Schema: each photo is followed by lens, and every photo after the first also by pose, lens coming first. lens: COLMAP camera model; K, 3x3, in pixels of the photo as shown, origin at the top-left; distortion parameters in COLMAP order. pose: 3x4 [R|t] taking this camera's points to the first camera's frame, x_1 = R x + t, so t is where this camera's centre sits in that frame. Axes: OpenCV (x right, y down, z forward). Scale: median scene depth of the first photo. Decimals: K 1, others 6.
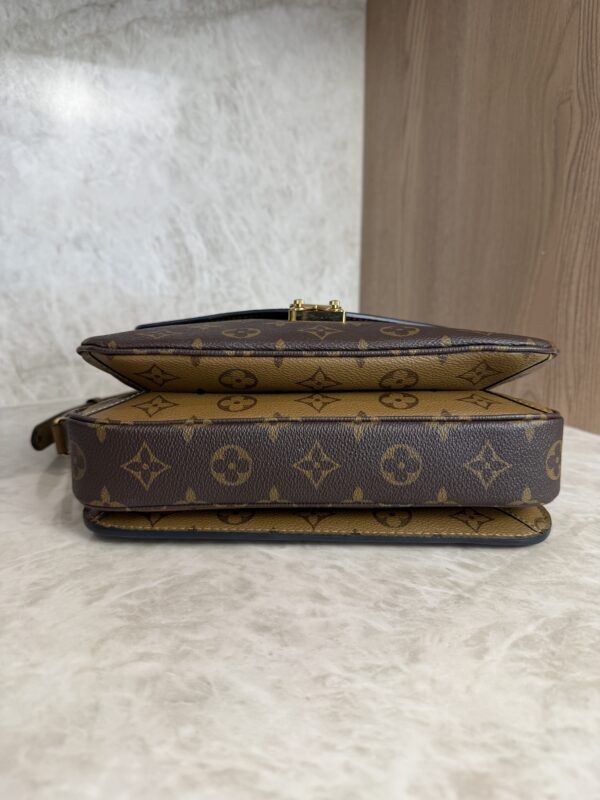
lens RADIAL K [[588.1, 0, 300.0], [0, 588.1, 400.0], [0, 0, 1]] dist [-0.027678, 0.000116]
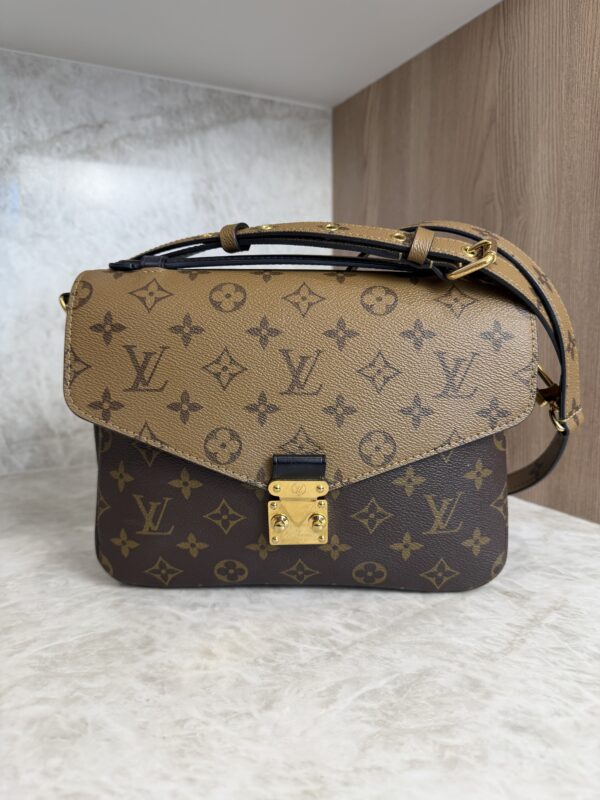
lens RADIAL K [[587.1, 0, 305.7], [0, 587.1, 396.4], [0, 0, 1]] dist [-0.033695, 0.010428]
pose [[0.999384, -0.006538, -0.034494, 0.256487], [0.002813, 0.994263, -0.106925, -0.039083], [0.034995, 0.106762, 0.993669, -0.175404]]
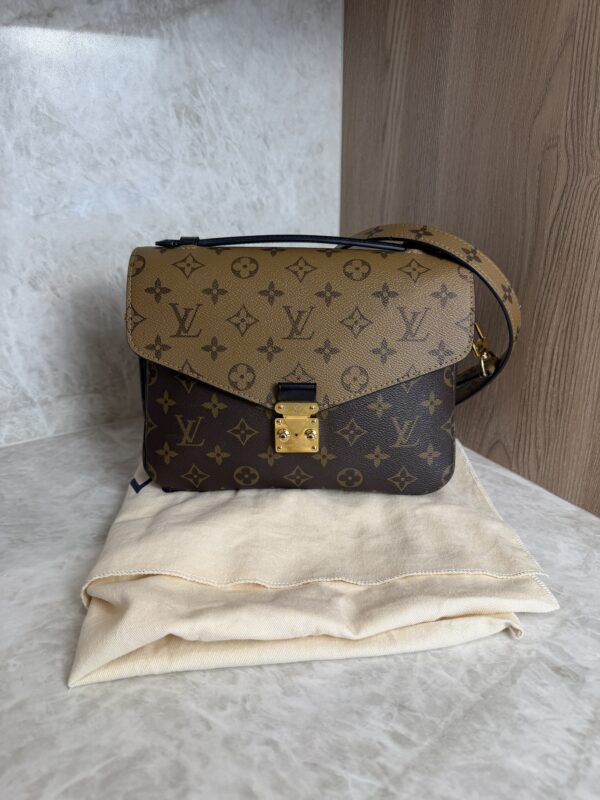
lens RADIAL K [[581.7, 0, 301.3], [0, 581.7, 399.2], [0, 0, 1]] dist [-0.012722, -0.003178]
pose [[0.999988, -0.003880, -0.003006, 0.126574], [0.004291, 0.988460, 0.151424, -0.491589], [0.002384, -0.151436, 0.988464, 0.090526]]
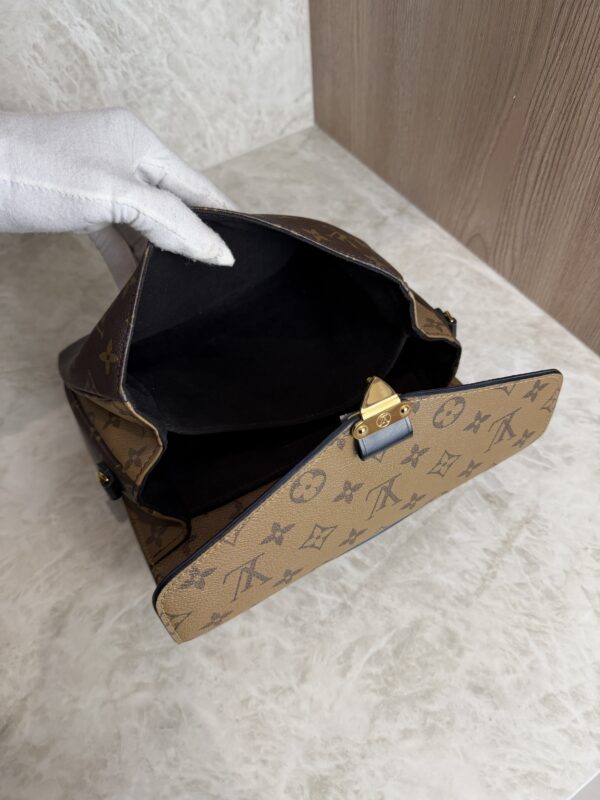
lens RADIAL K [[587.1, 0, 305.7], [0, 587.1, 396.4], [0, 0, 1]] dist [-0.033695, 0.010428]
pose [[0.997639, -0.065329, -0.021190, 0.235135], [0.062531, 0.736406, 0.673644, -1.007532], [-0.028404, -0.673379, 0.738752, 0.268543]]
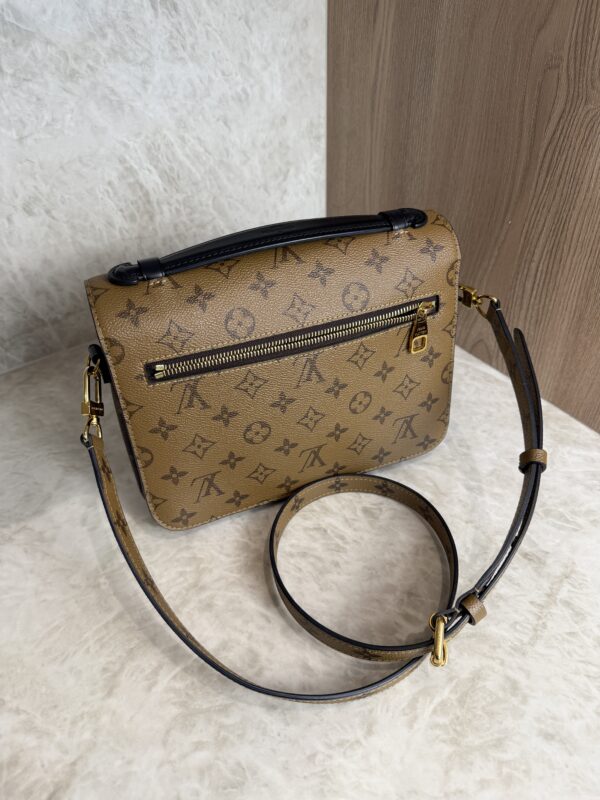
lens RADIAL K [[580.7, 0, 302.2], [0, 580.7, 397.3], [0, 0, 1]] dist [-0.015882, -0.002382]
pose [[0.997071, -0.062812, 0.043628, 0.000895], [0.036726, 0.893644, 0.447271, -0.875666], [-0.067082, -0.444359, 0.893334, 0.014340]]
